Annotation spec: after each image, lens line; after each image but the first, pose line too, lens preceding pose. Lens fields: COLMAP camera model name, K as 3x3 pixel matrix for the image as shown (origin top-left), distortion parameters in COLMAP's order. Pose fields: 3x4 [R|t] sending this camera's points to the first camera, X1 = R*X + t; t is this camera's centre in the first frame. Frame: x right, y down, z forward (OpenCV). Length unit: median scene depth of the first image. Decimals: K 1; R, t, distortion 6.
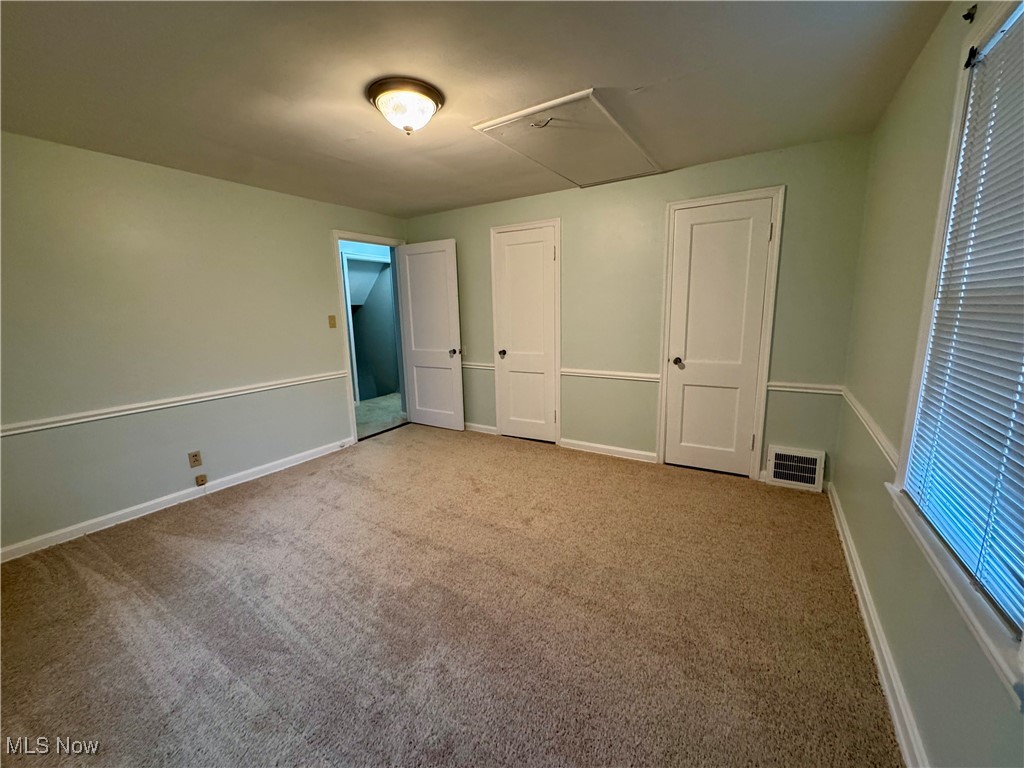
lens RADIAL K [[410.9, 0, 512.5], [0, 410.9, 383.7], [0, 0, 1]] dist [0.000293, 0.000431]
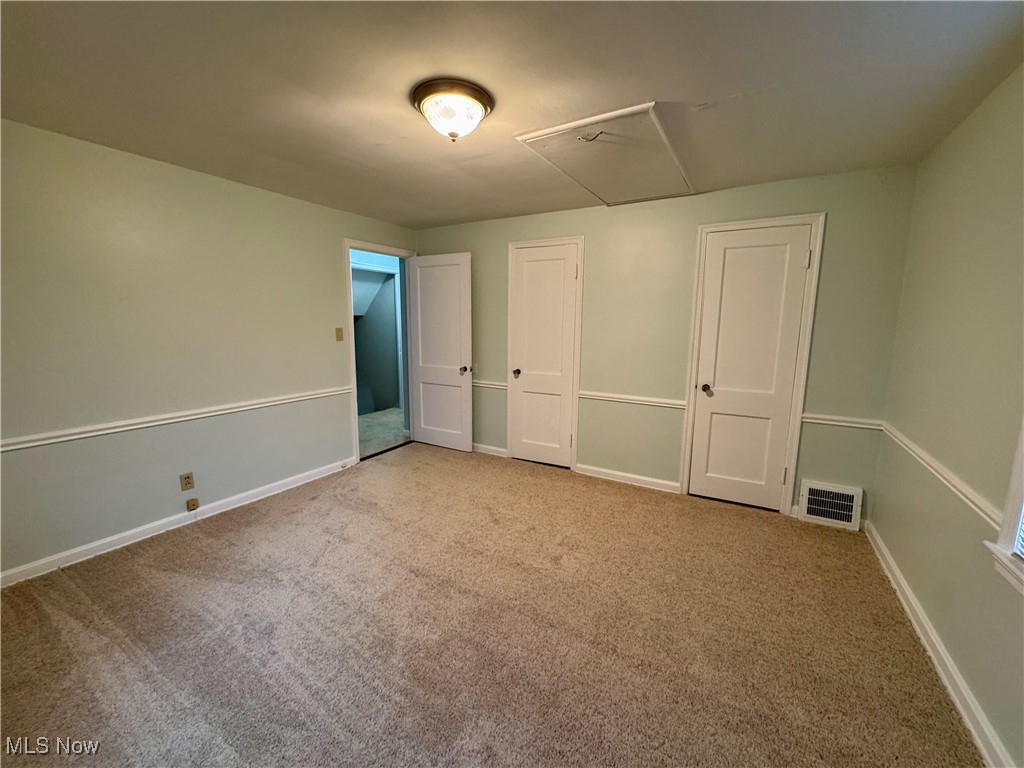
lens RADIAL K [[410.9, 0, 512.6], [0, 410.9, 383.3], [0, 0, 1]] dist [0.000293, 0.000431]
pose [[0.999093, 0.028364, 0.031763, -0.097616], [-0.027351, 0.999117, -0.031898, -0.027908], [-0.032640, 0.031000, 0.998986, 0.066983]]
